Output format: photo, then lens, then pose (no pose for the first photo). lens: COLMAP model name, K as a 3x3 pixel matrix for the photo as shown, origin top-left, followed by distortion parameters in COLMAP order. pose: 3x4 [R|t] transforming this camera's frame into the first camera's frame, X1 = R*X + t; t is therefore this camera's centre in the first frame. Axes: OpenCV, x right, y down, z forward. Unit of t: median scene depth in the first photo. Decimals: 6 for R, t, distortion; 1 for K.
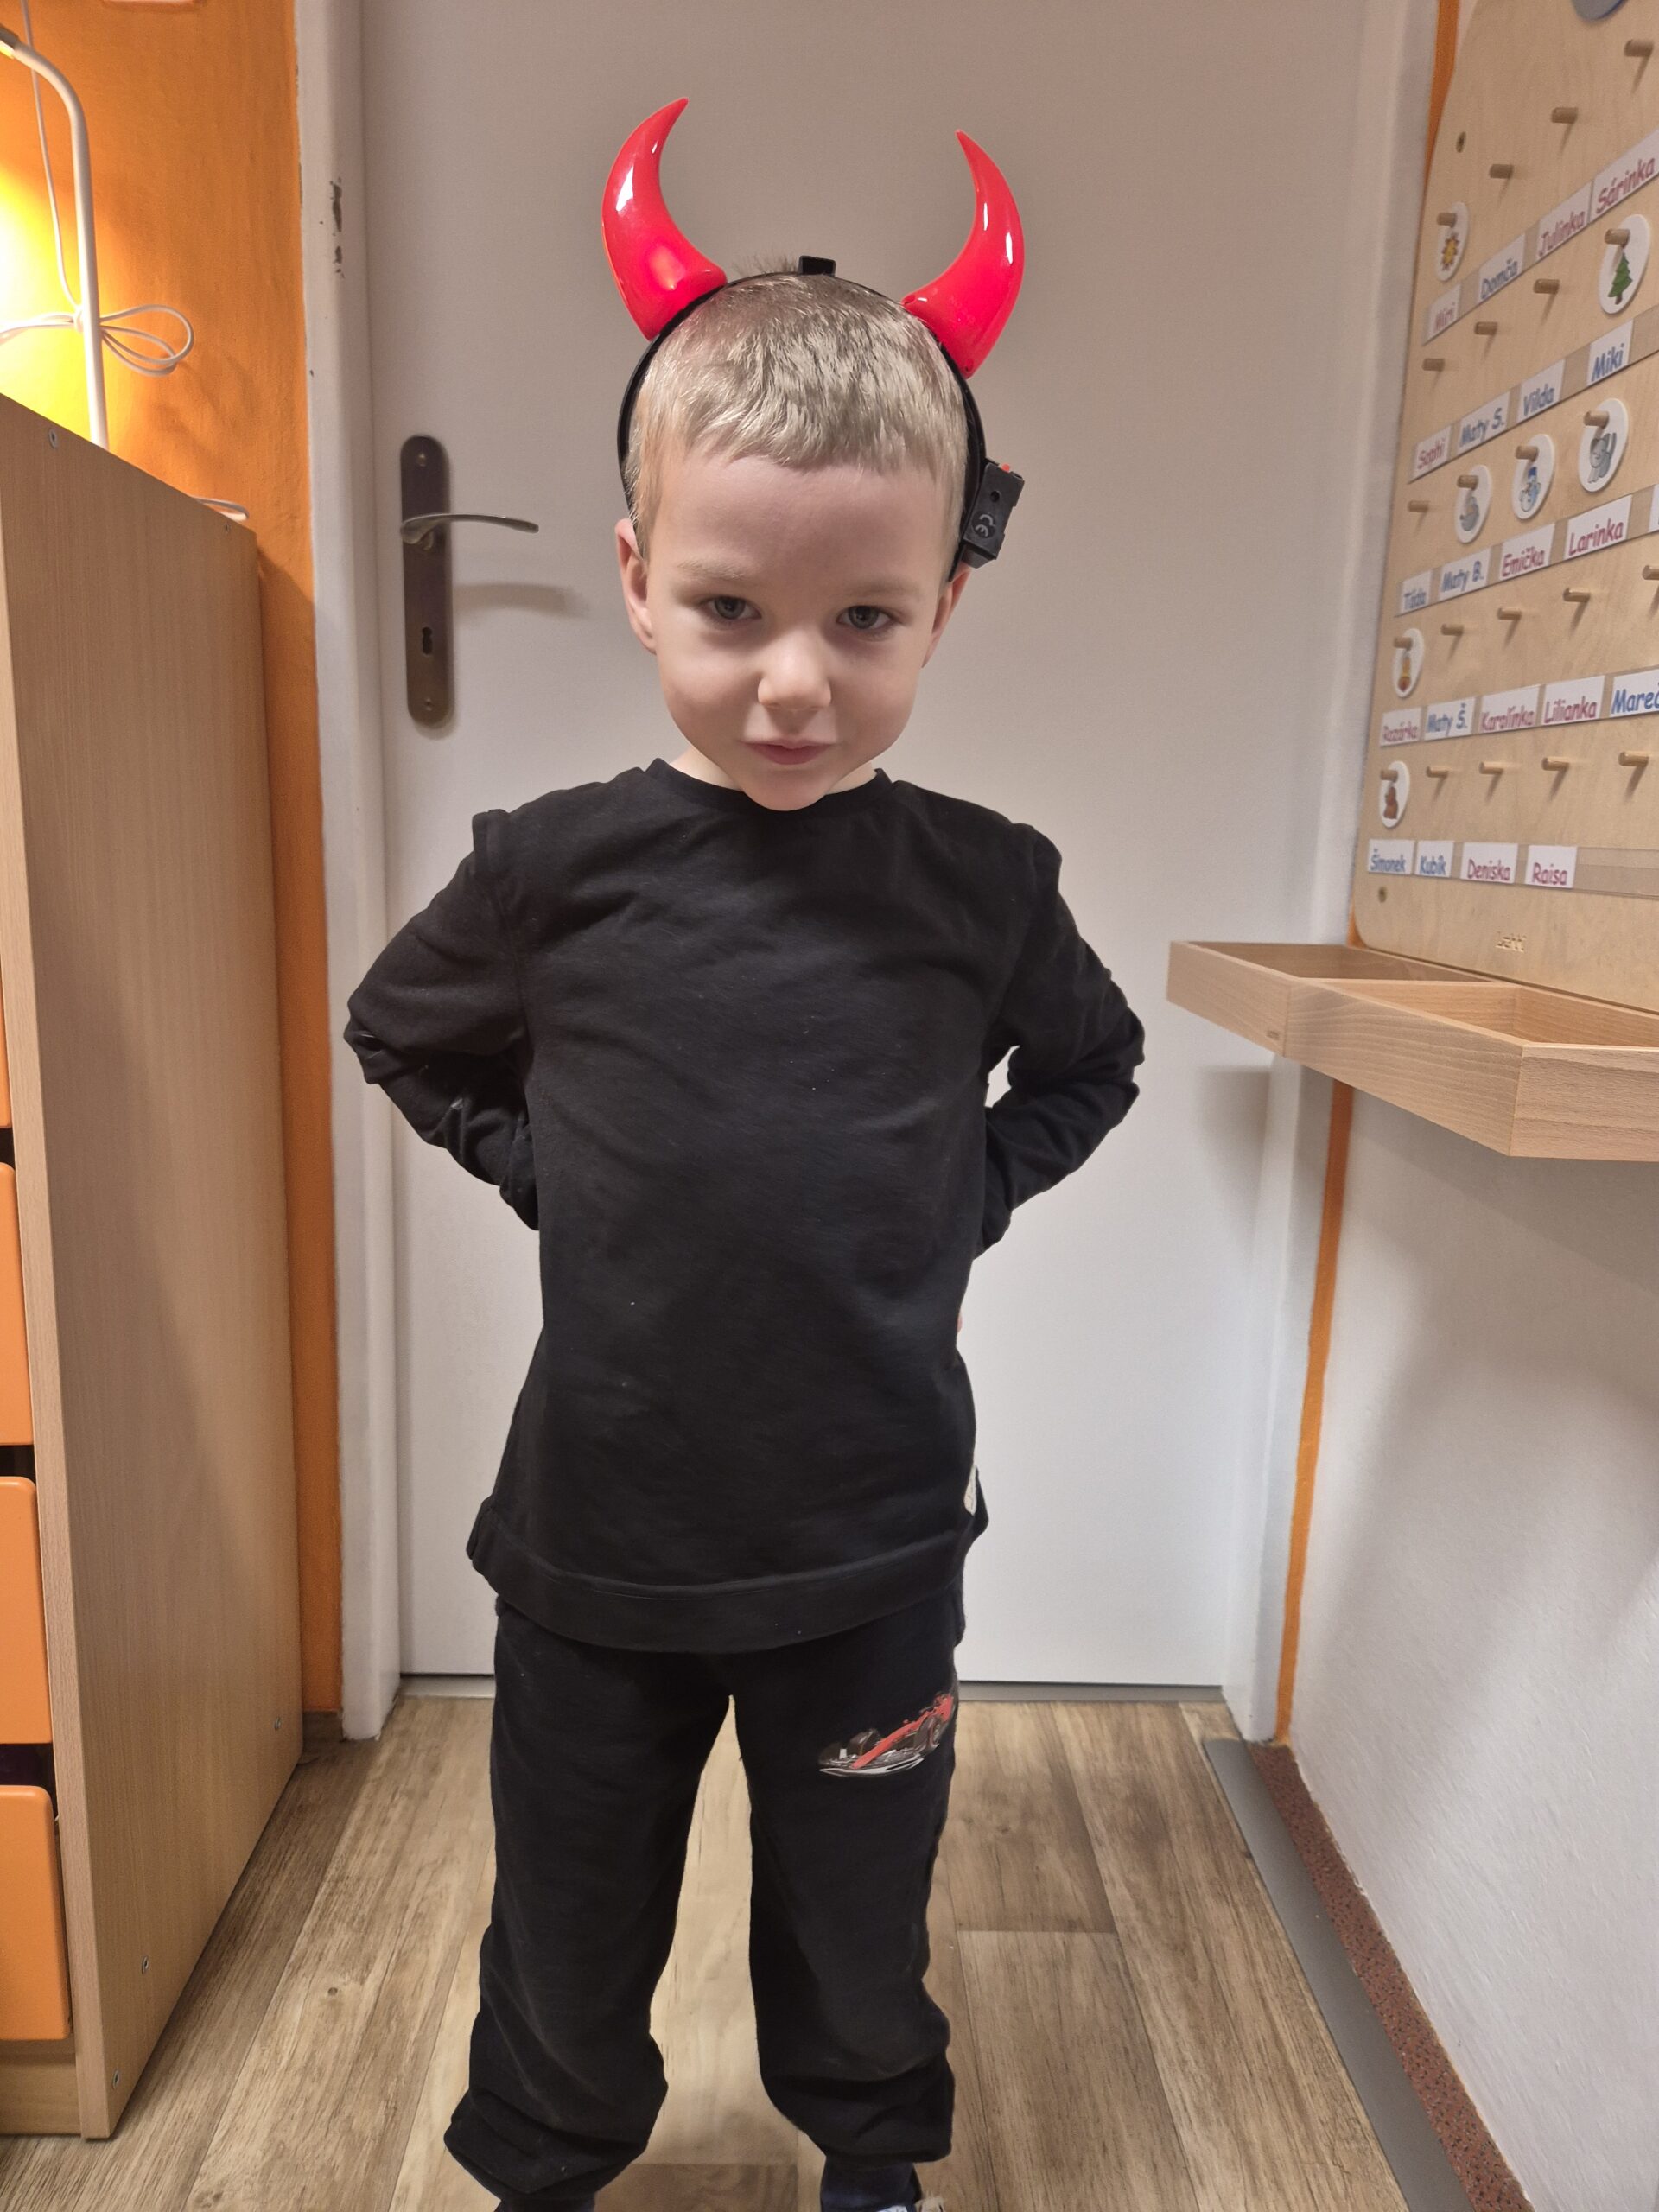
lens RADIAL K [[1577.1, 0, 837.3], [0, 1577.1, 1073.0], [0, 0, 1]] dist [0.042618, -0.049162]
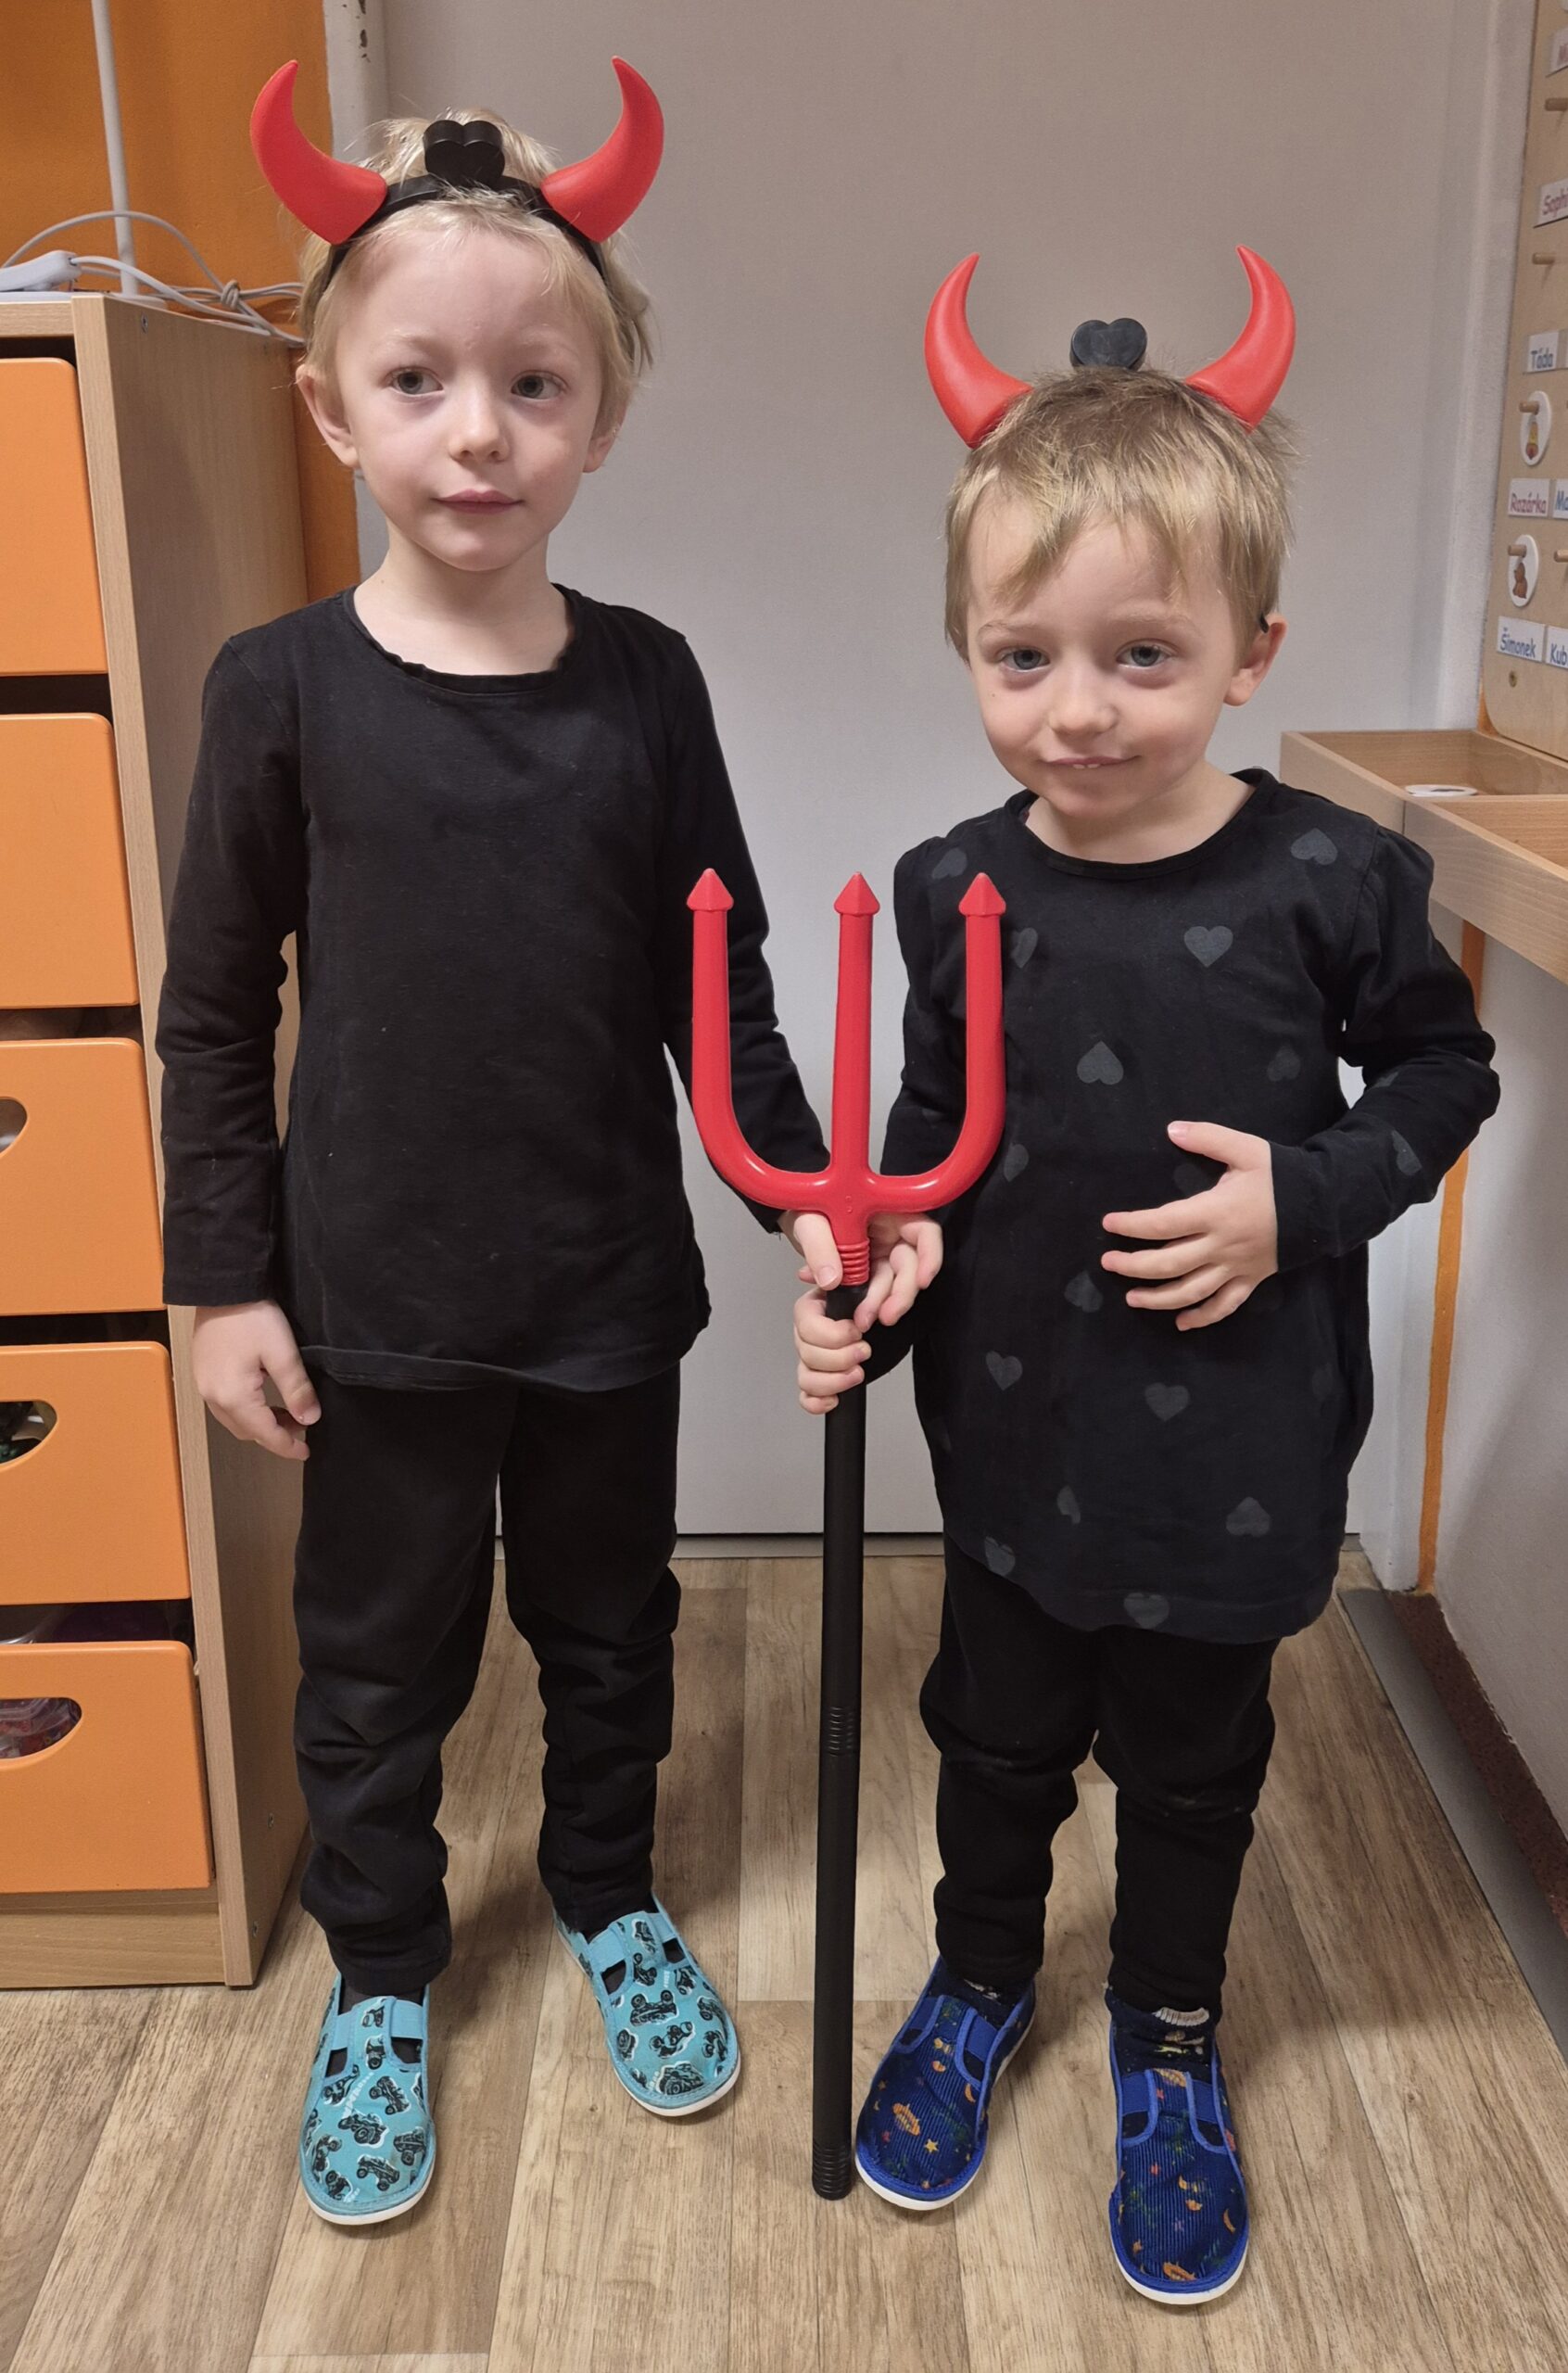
lens RADIAL K [[2047.7, 0, 780.2], [0, 2047.7, 896.4], [0, 0, 1]] dist [0.048427, -0.055901]
pose [[0.998650, -0.033368, -0.039818, -0.038491], [0.035409, 0.998035, 0.051687, -0.065503], [0.038015, -0.053027, 0.997869, -0.221659]]
